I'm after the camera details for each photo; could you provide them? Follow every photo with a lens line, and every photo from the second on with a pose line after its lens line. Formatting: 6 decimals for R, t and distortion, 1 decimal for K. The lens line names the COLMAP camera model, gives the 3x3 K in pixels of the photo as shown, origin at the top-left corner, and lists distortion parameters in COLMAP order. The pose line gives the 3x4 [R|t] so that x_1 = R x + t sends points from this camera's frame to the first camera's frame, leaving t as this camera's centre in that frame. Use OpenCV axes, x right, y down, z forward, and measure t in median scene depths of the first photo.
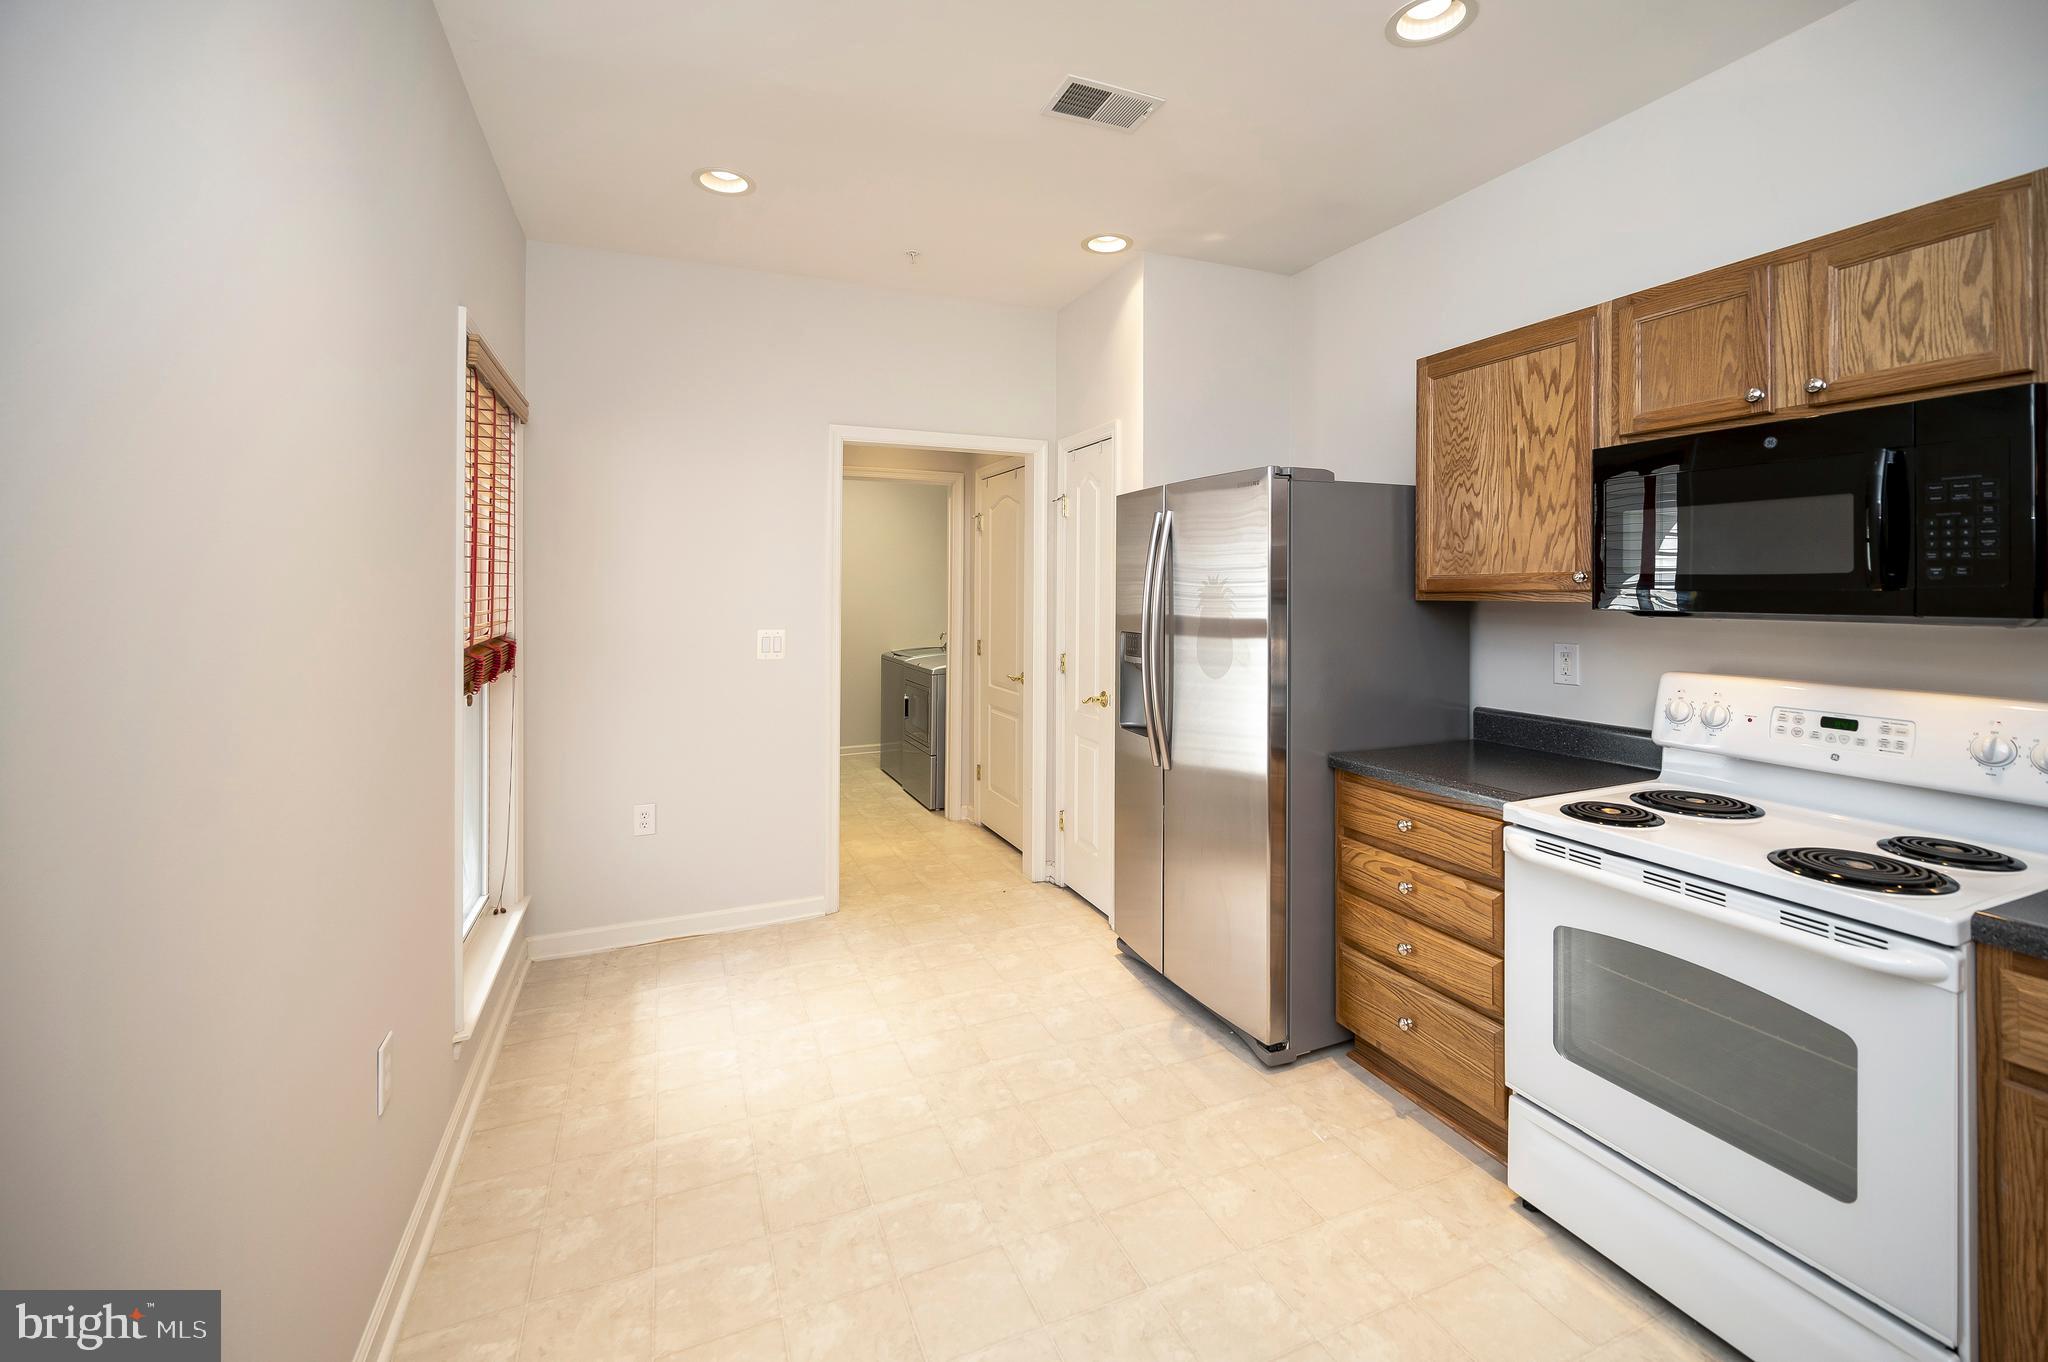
lens RADIAL K [[841.7, 0, 1030.3], [0, 841.7, 545.1], [0, 0, 1]] dist [-0.008229, 0.000410]
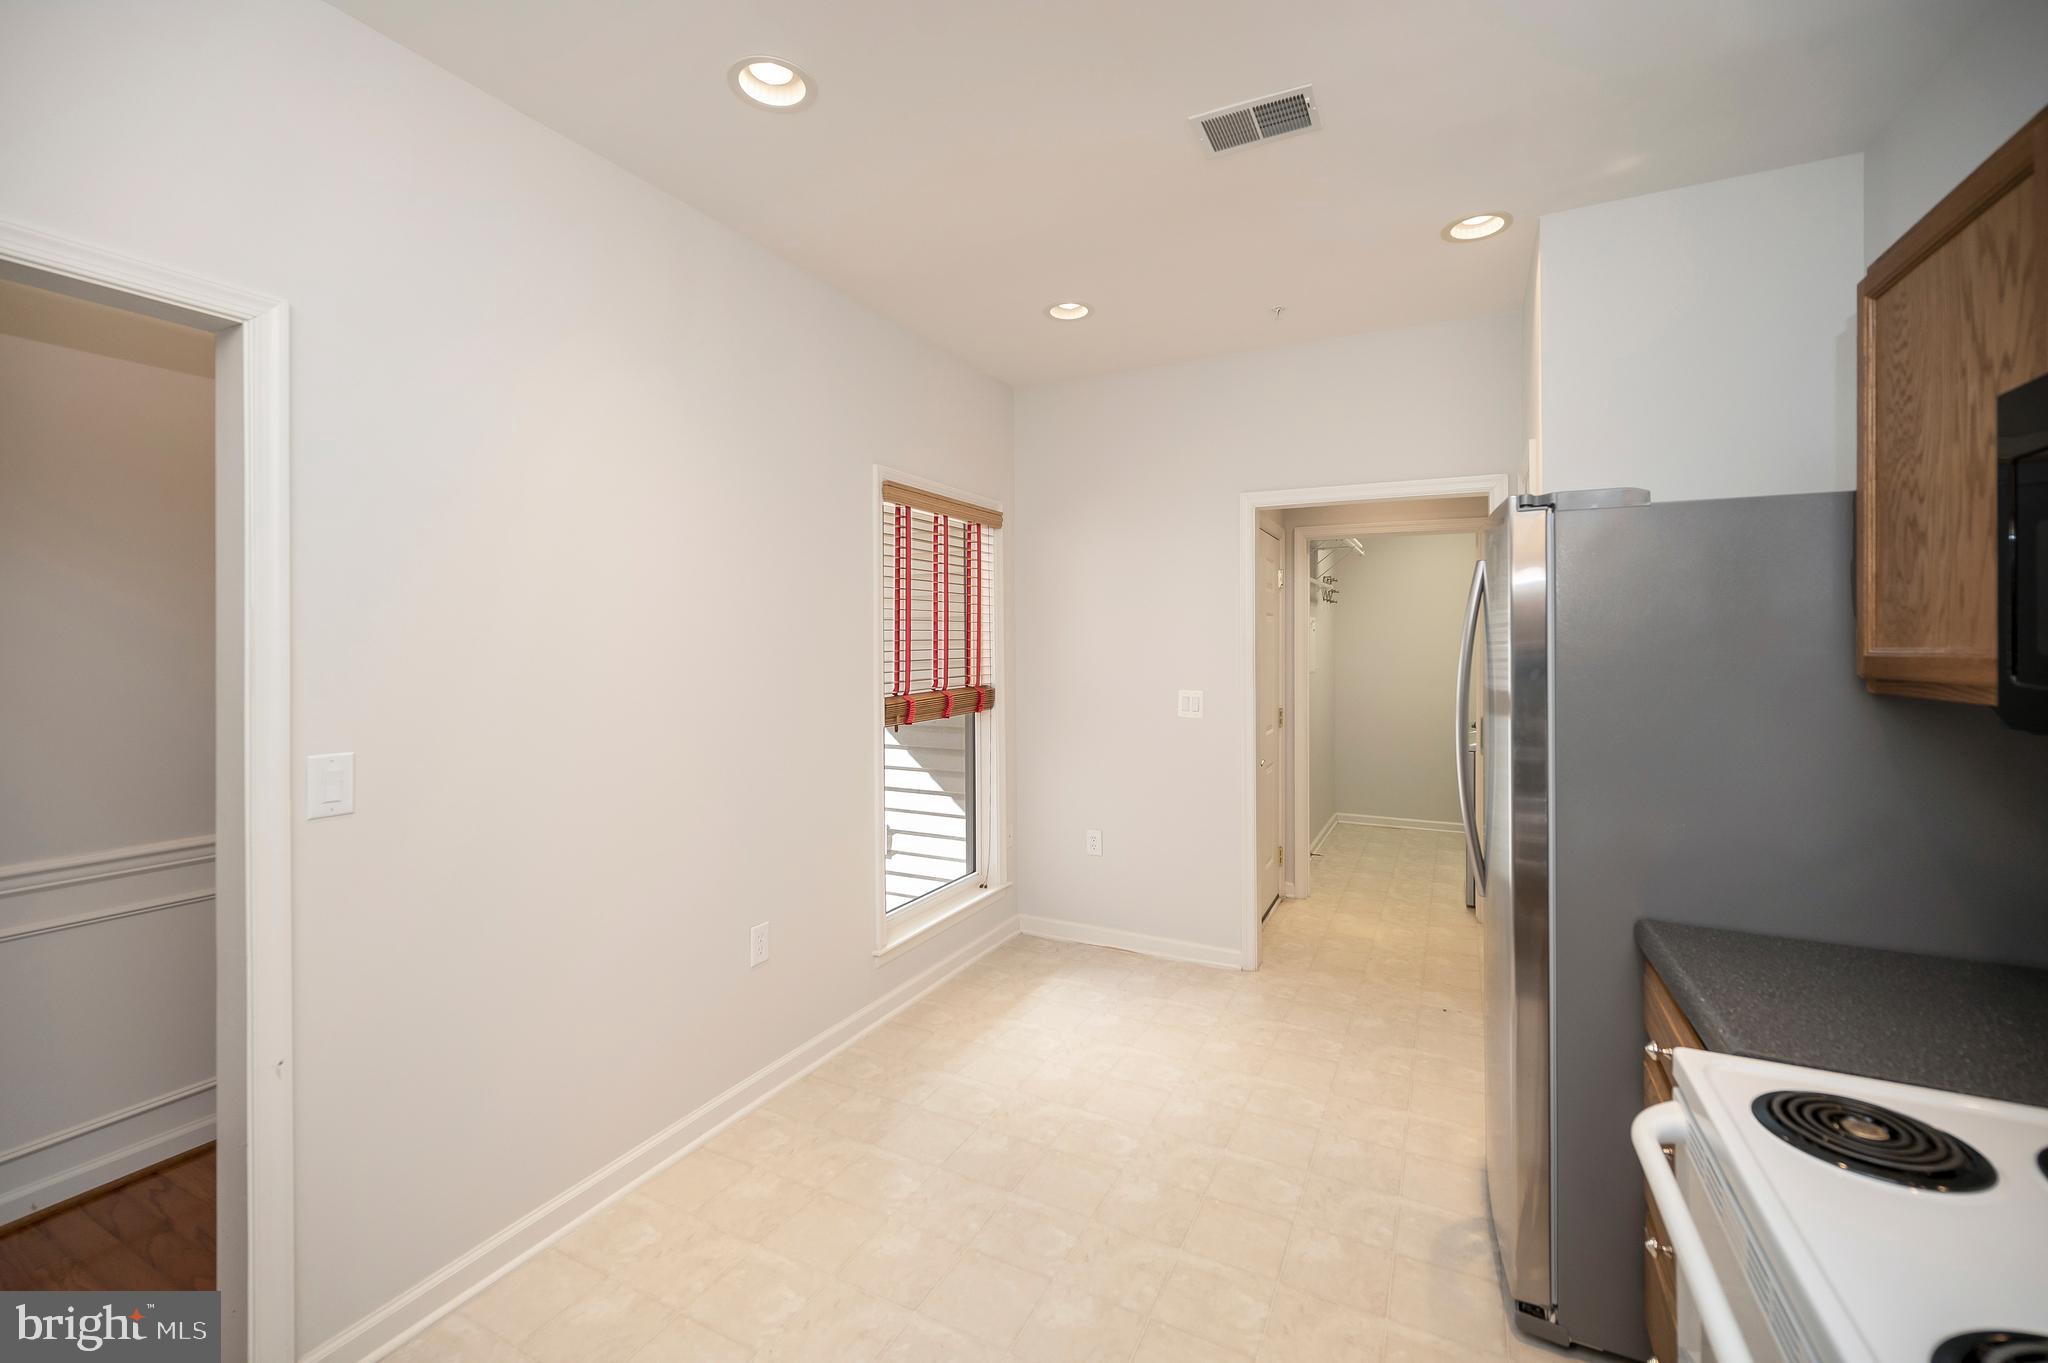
lens RADIAL K [[837.7, 0, 1056.7], [0, 837.7, 604.9], [0, 0, 1]] dist [0.001217, -0.000022]
pose [[0.659015, -0.025398, -0.751701, 0.529091], [0.022502, 0.999648, -0.014048, 0.002226], [0.751793, -0.007657, 0.659355, 0.213280]]
